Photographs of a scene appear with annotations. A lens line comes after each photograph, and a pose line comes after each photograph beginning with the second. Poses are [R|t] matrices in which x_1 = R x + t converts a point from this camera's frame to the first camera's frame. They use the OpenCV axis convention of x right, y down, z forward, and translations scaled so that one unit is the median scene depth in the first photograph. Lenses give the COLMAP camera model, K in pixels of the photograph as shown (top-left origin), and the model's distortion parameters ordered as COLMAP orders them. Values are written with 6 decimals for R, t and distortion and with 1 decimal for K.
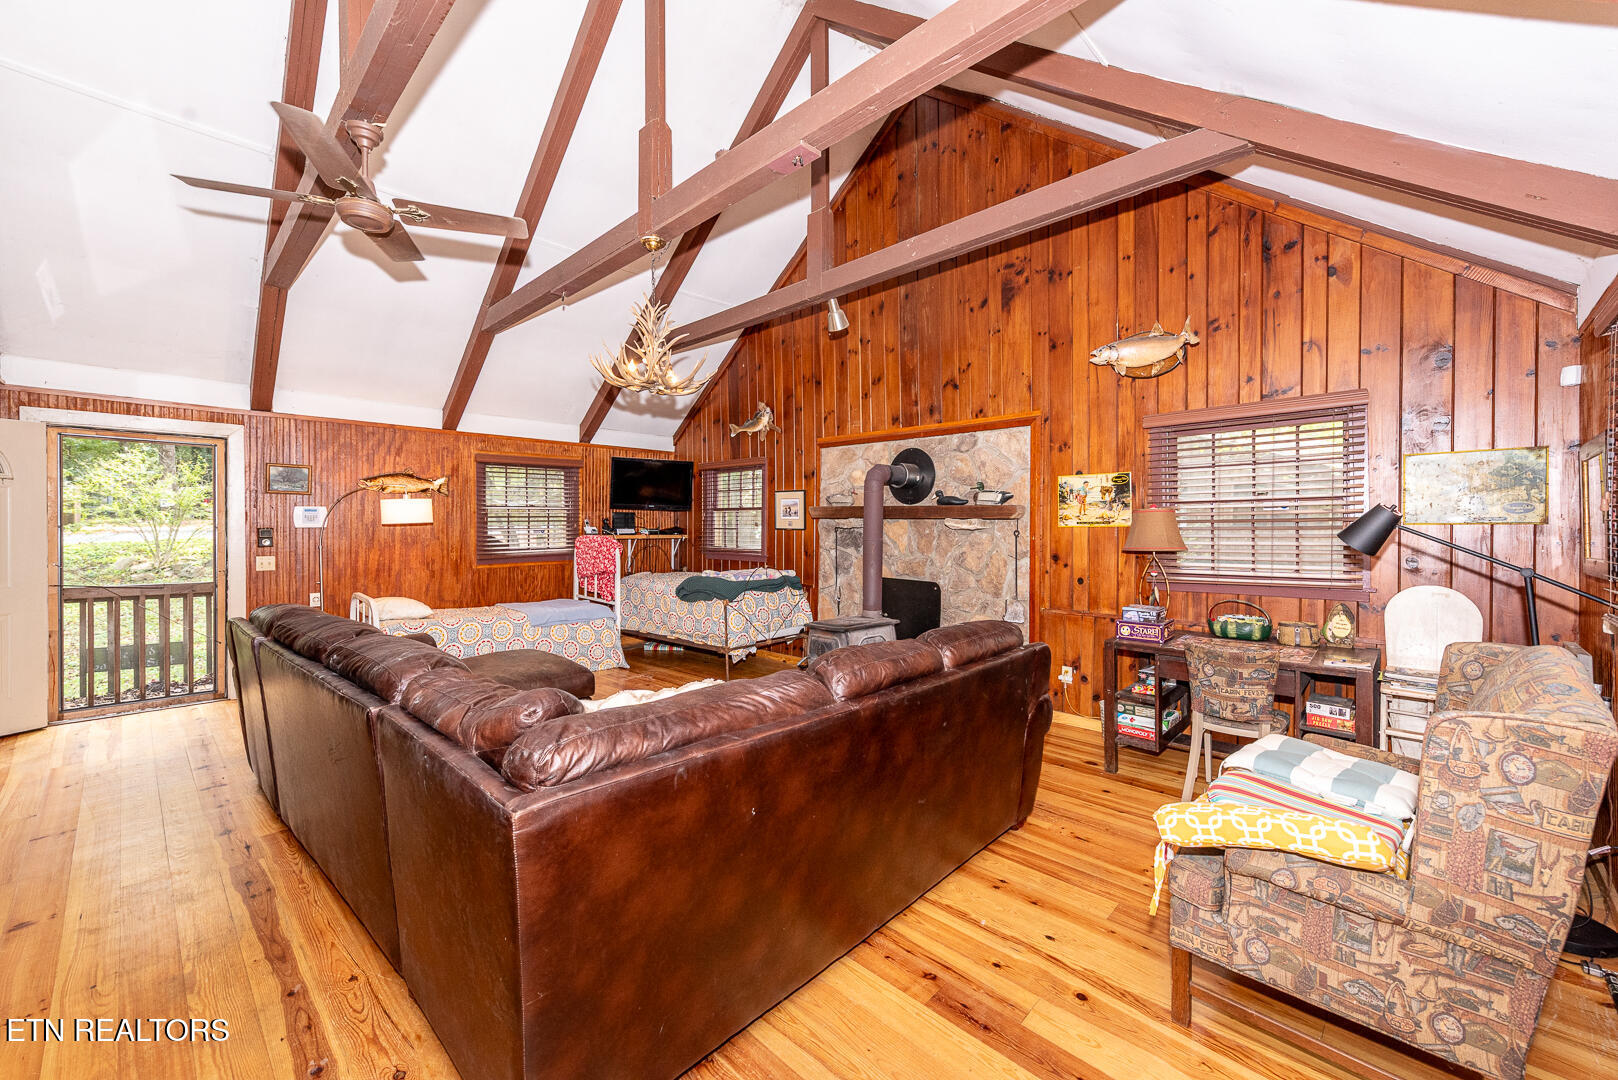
lens RADIAL K [[648.1, 0, 795.5], [0, 648.1, 532.5], [0, 0, 1]] dist [0.014385, -0.002781]
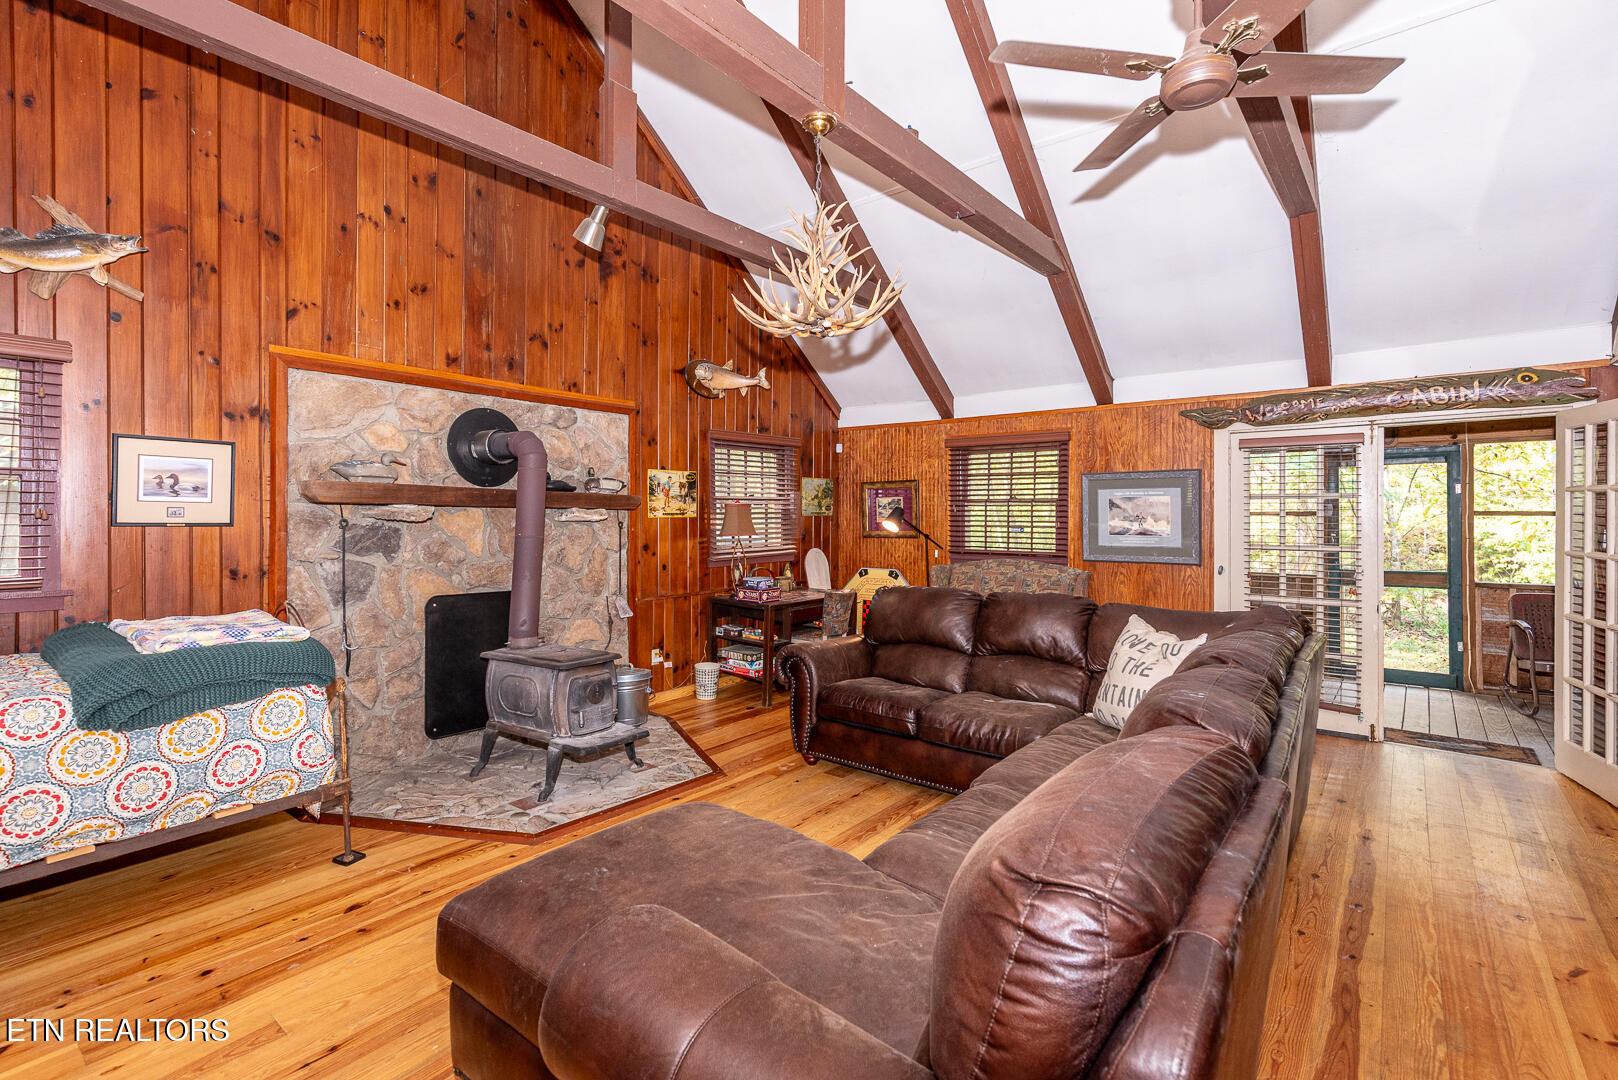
lens RADIAL K [[777.8, 0, 792.4], [0, 777.8, 515.6], [0, 0, 1]] dist [0.017770, -0.004566]
pose [[-0.119249, -0.006455, 0.992843, -0.779317], [0.002241, 0.999975, 0.006770, -0.017973], [-0.992862, 0.003032, -0.119231, 0.829436]]
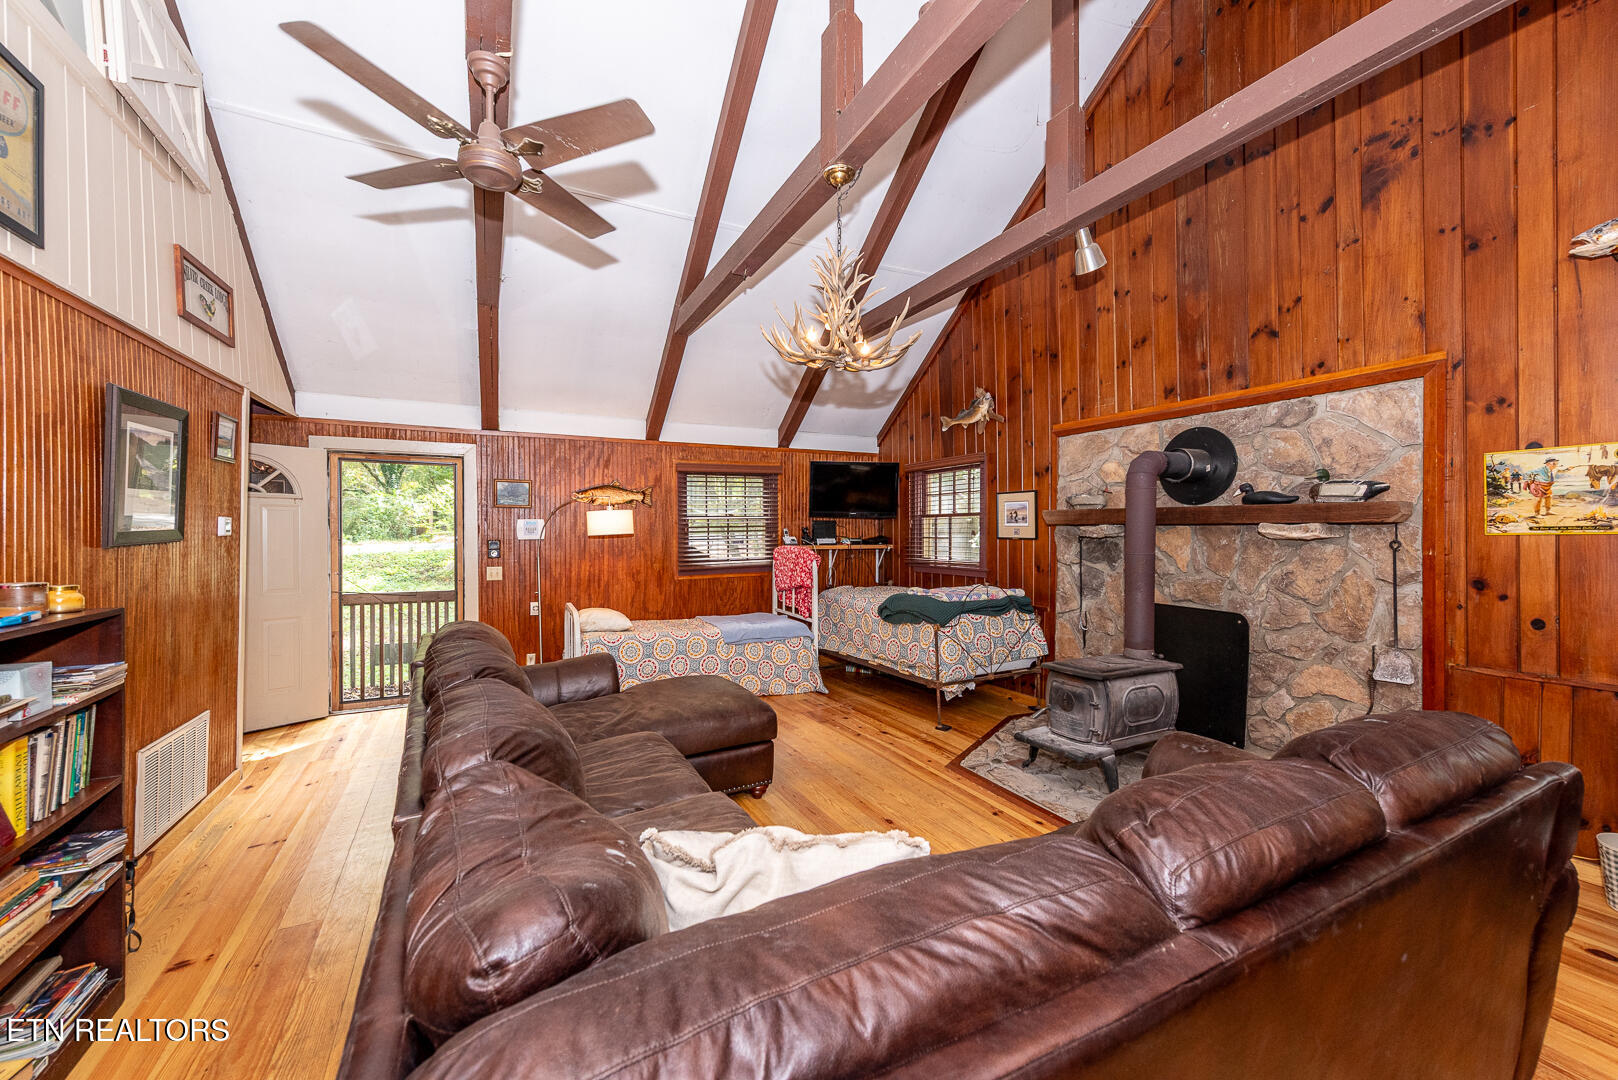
lens RADIAL K [[648.1, 0, 782.9], [0, 648.1, 537.0], [0, 0, 1]] dist [0.014385, -0.002781]
pose [[0.942207, -0.004626, -0.334998, -0.015720], [0.003129, 0.999983, -0.005007, -0.005245], [0.335016, 0.003670, 0.942205, 0.166920]]
